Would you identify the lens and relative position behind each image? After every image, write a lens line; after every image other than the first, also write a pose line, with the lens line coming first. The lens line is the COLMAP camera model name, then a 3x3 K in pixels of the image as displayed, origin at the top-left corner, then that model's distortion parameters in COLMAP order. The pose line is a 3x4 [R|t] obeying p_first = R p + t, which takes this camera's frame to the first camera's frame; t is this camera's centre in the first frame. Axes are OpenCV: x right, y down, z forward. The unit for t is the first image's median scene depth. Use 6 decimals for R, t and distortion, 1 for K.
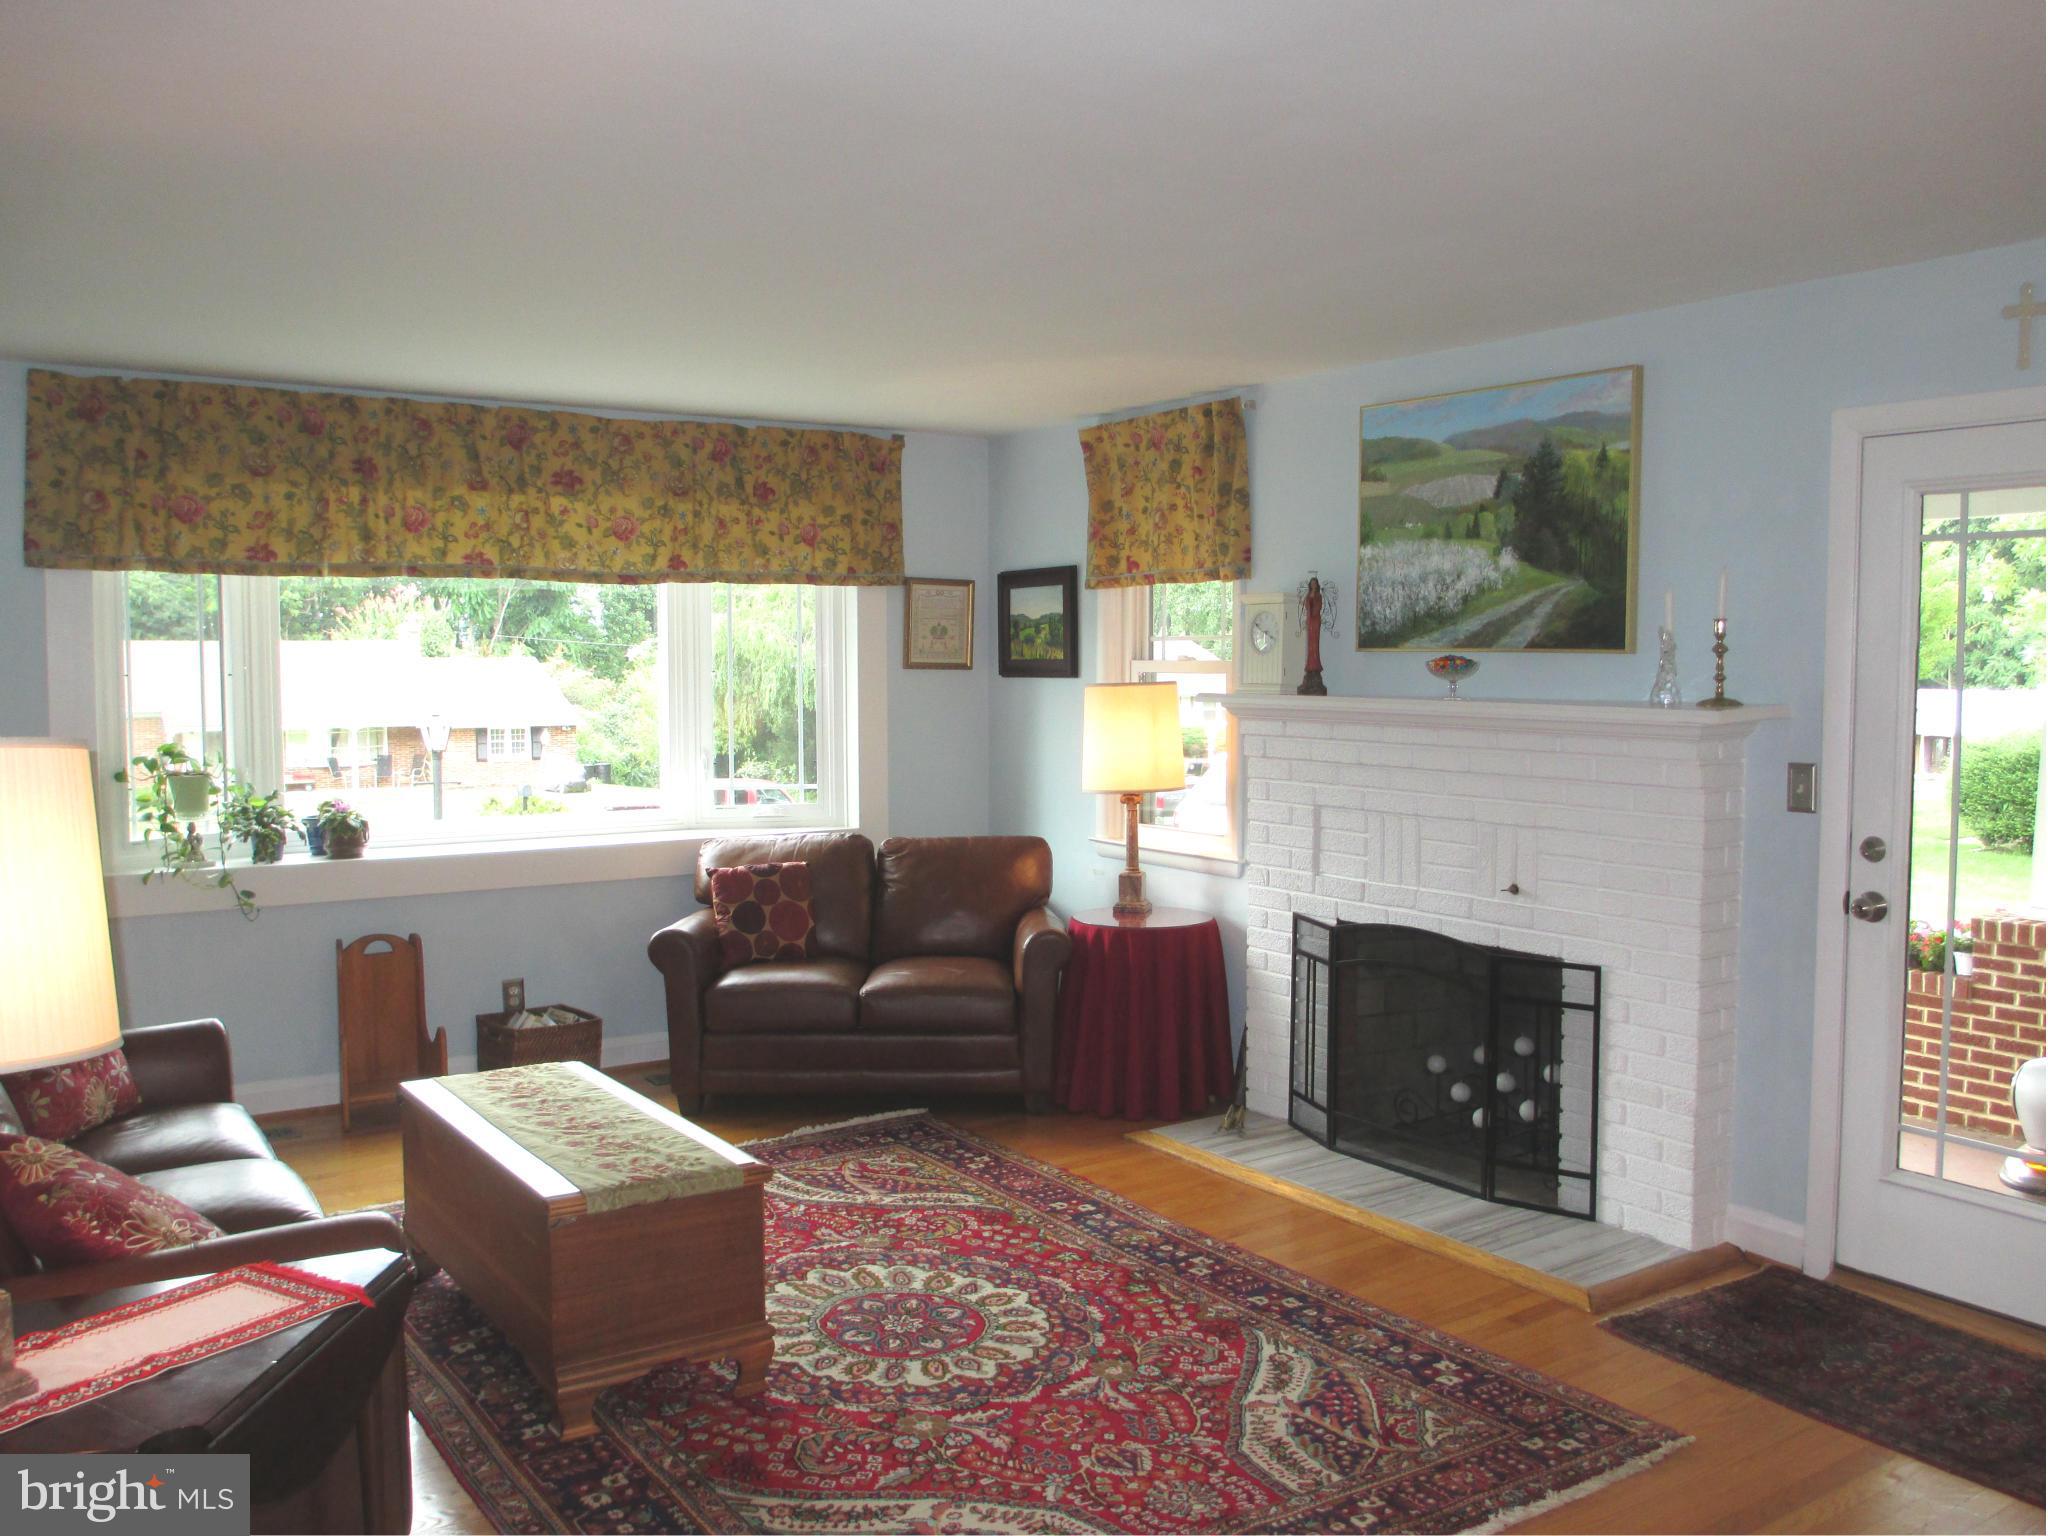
lens RADIAL K [[1722.4, 0, 1028.0], [0, 1722.4, 772.8], [0, 0, 1]] dist [-0.067894, 0.051526]
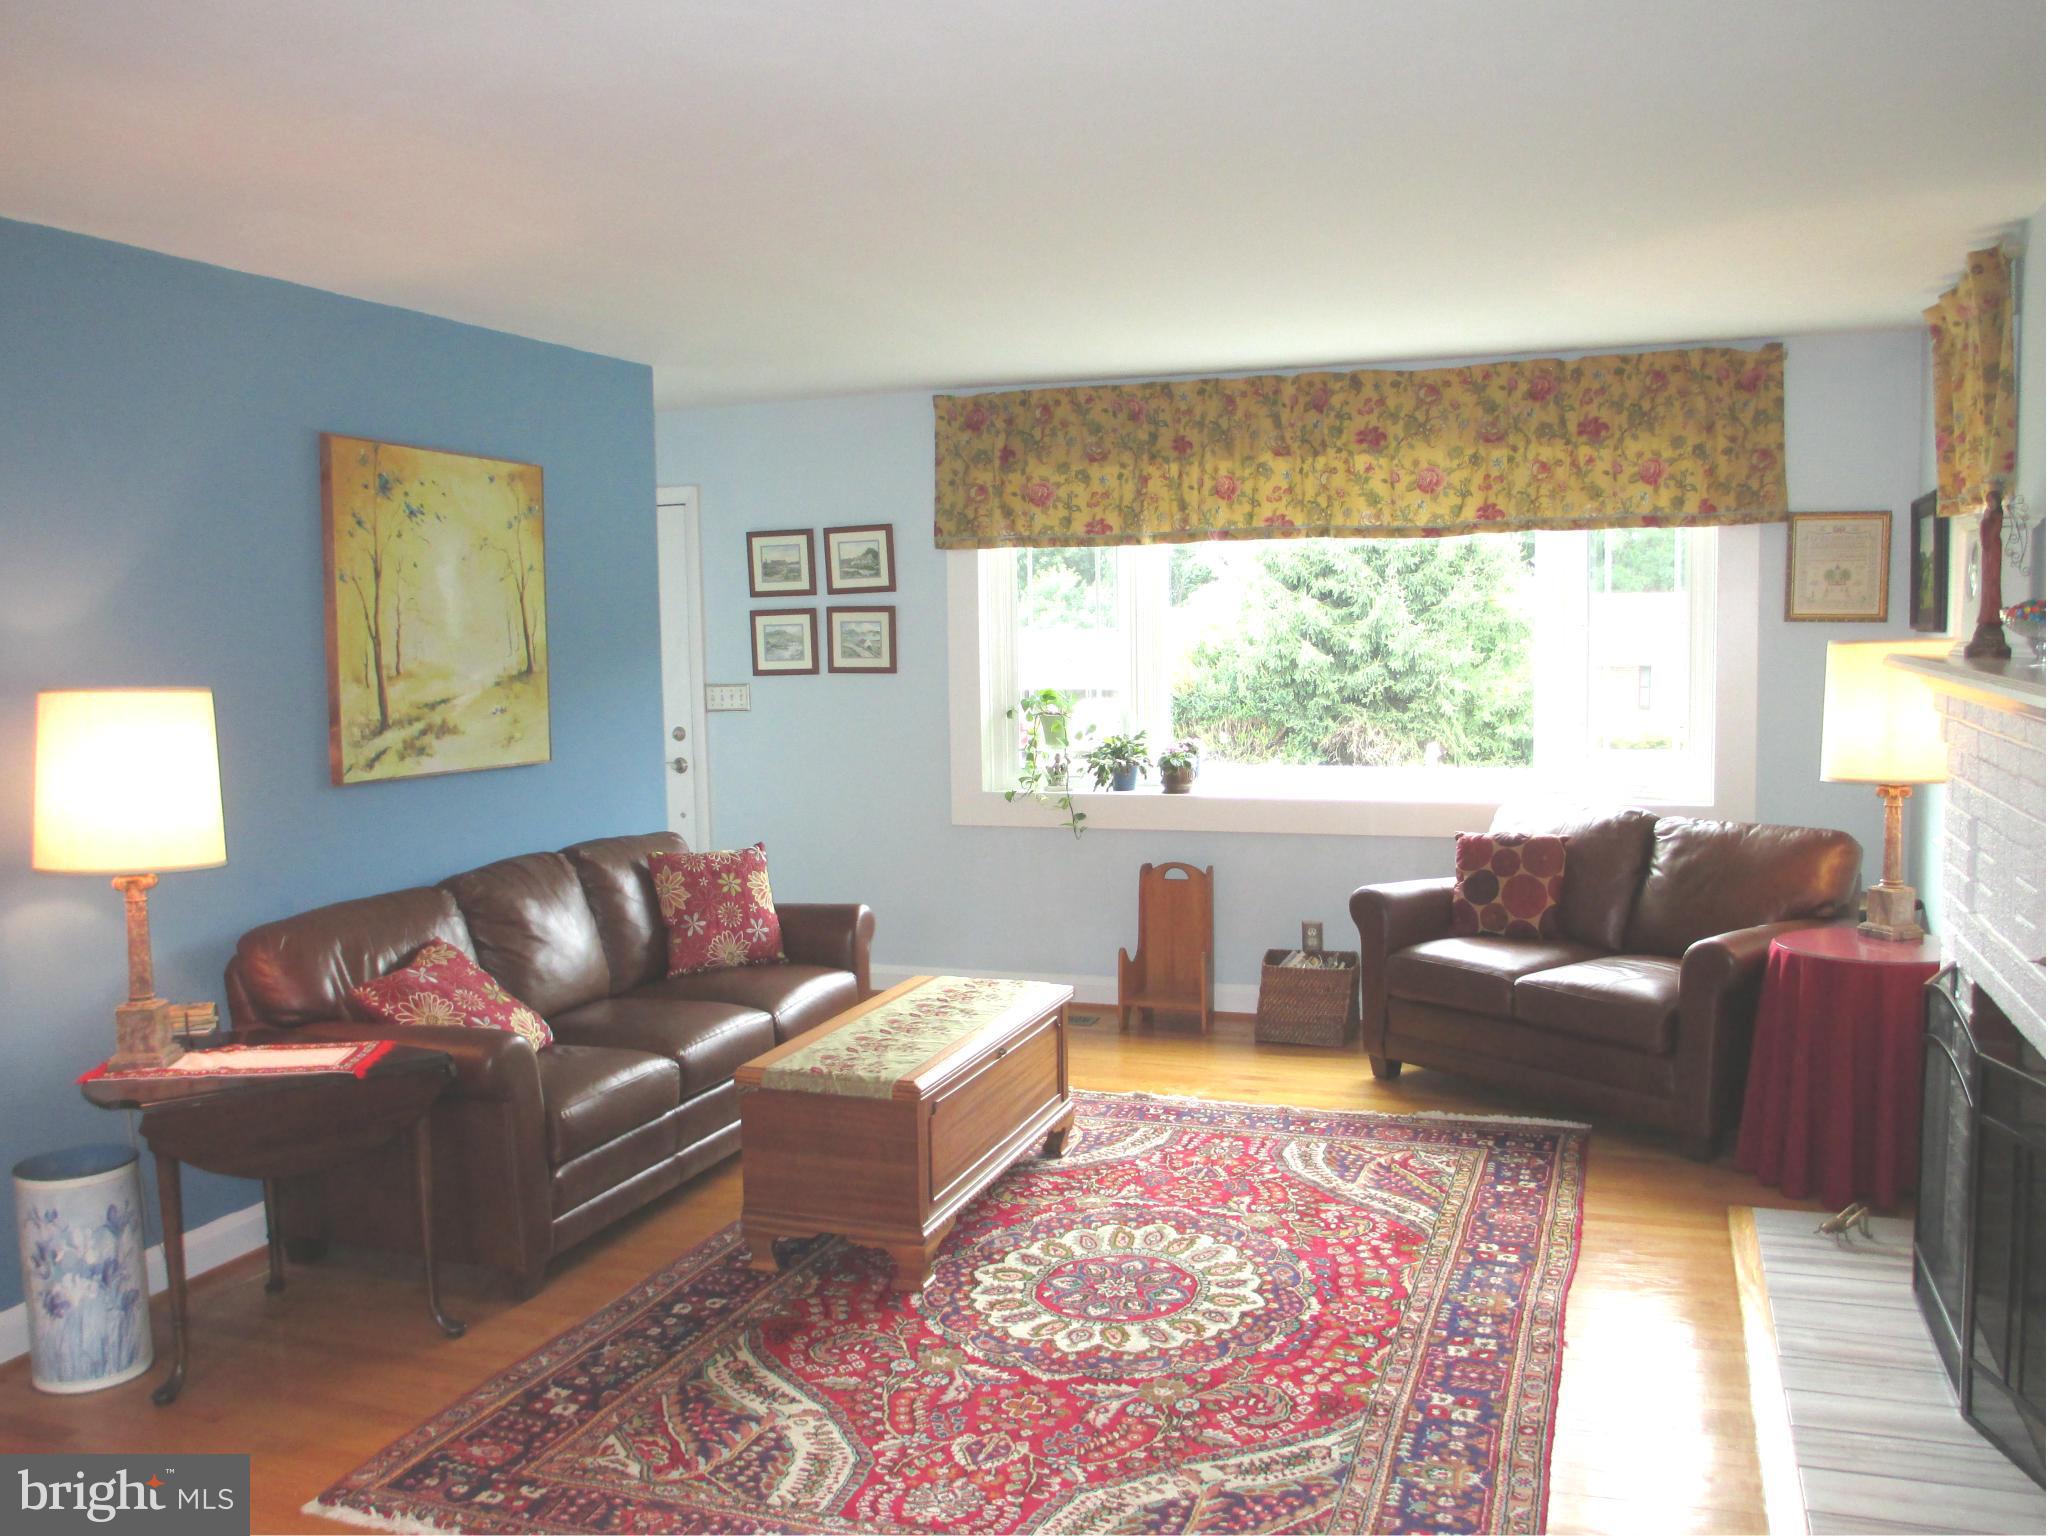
lens RADIAL K [[1722.4, 0, 1032.3], [0, 1722.4, 768.7], [0, 0, 1]] dist [-0.067894, 0.051526]
pose [[0.584827, 0.060627, -0.808889, 0.501639], [-0.038015, 0.998156, 0.047327, -0.017942], [0.810267, 0.003072, 0.586053, 0.275364]]
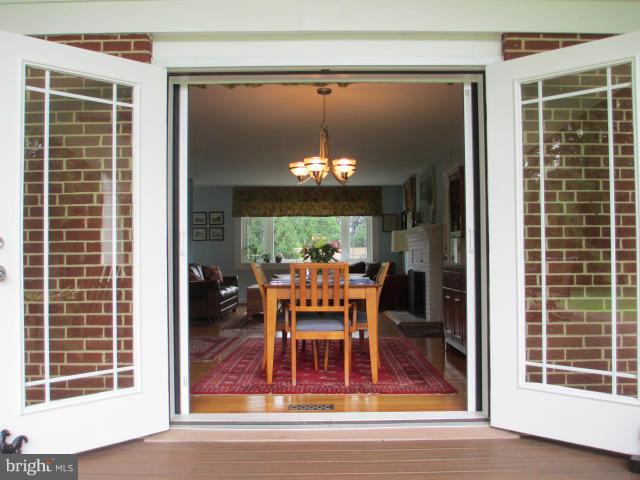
lens RADIAL K [[538.2, 0, 322.0], [0, 538.2, 240.8], [0, 0, 1]] dist [-0.067894, 0.051526]
pose [[0.831923, -0.024220, -0.554362, 0.856588], [-0.032411, 0.995220, -0.092120, 0.153701], [0.553943, 0.094604, 0.827162, -0.546954]]
